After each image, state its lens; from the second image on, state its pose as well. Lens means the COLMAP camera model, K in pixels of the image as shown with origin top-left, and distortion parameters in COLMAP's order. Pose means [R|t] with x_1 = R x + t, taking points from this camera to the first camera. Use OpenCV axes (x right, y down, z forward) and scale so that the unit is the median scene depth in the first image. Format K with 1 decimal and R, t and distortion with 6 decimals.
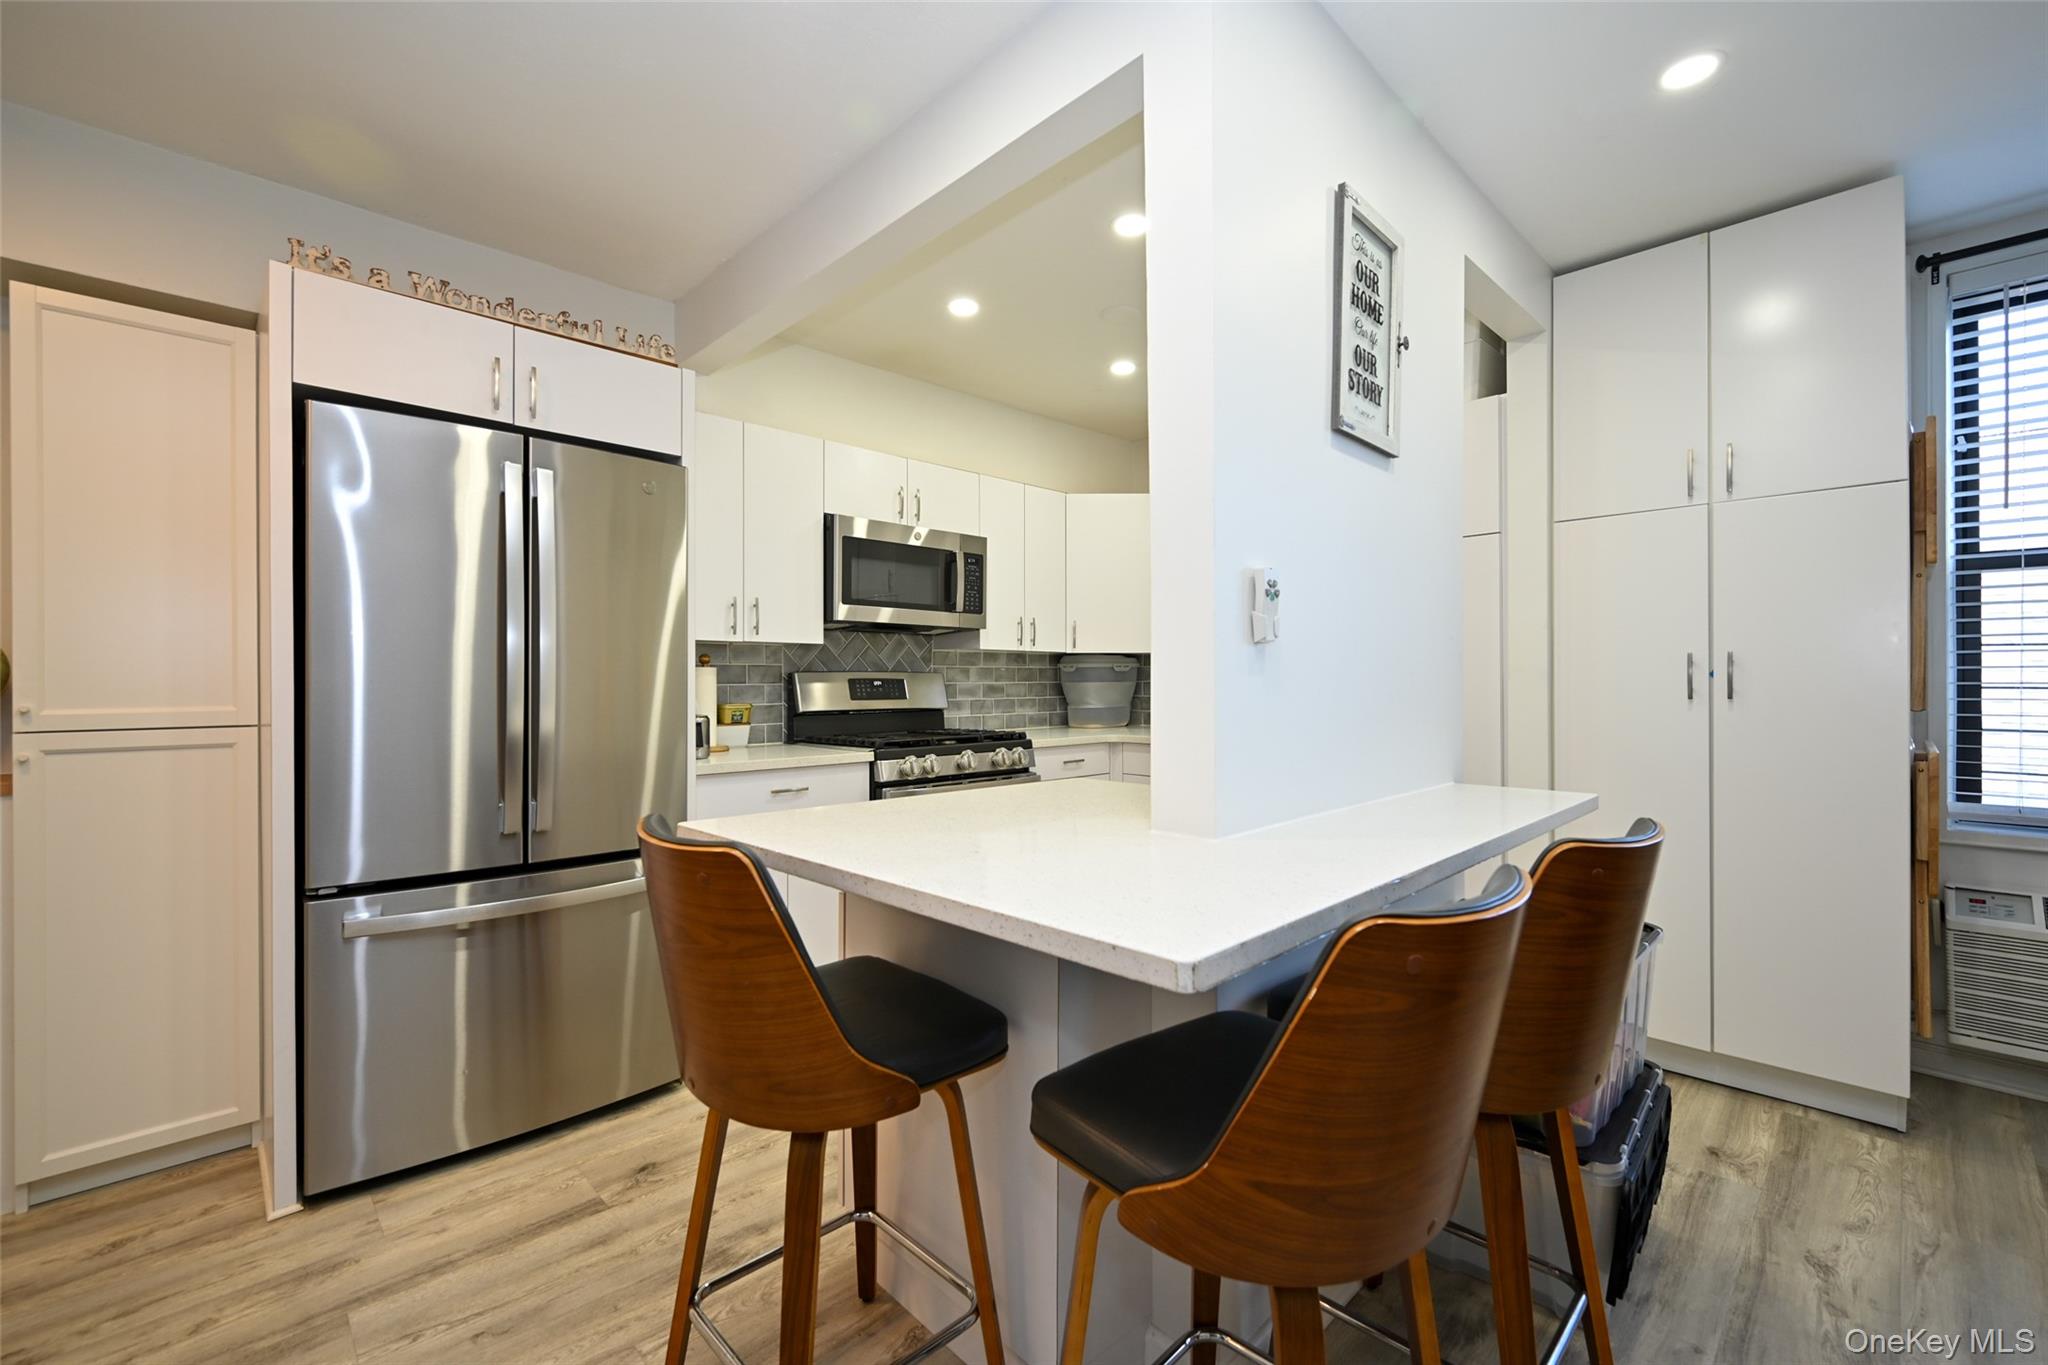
lens RADIAL K [[851.8, 0, 1030.8], [0, 851.8, 680.7], [0, 0, 1]] dist [0.000728, 0.000097]
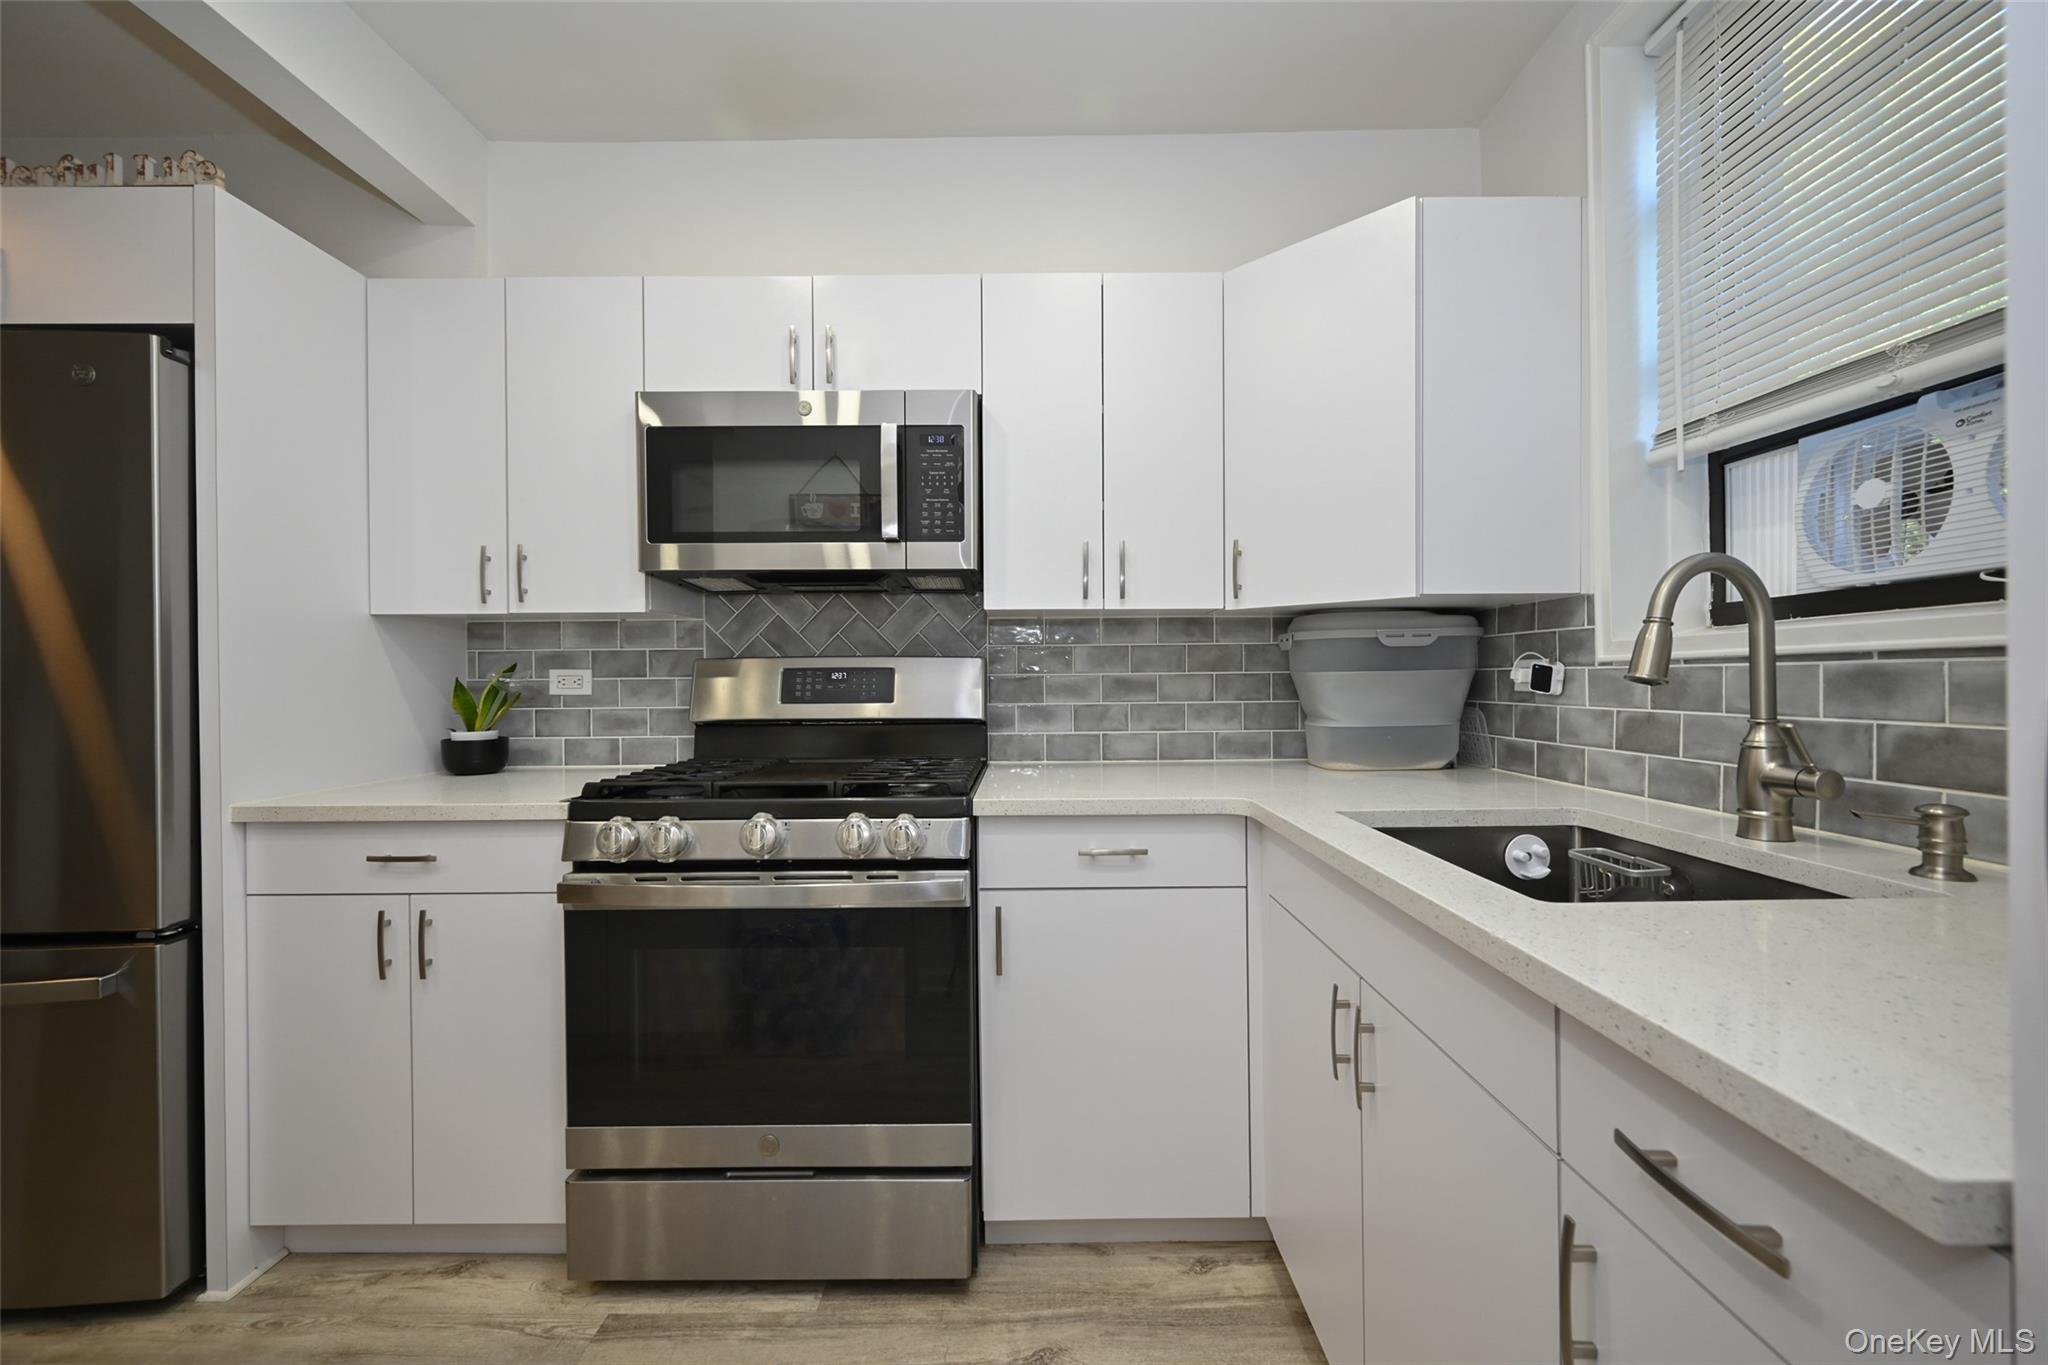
lens RADIAL K [[801.8, 0, 1025.1], [0, 801.8, 677.1], [0, 0, 1]] dist [0.000249, 0.000167]
pose [[0.710218, -0.001840, -0.703980, 0.255164], [0.006614, 0.999970, 0.004059, 0.002152], [0.703951, -0.007539, 0.710208, 0.567644]]
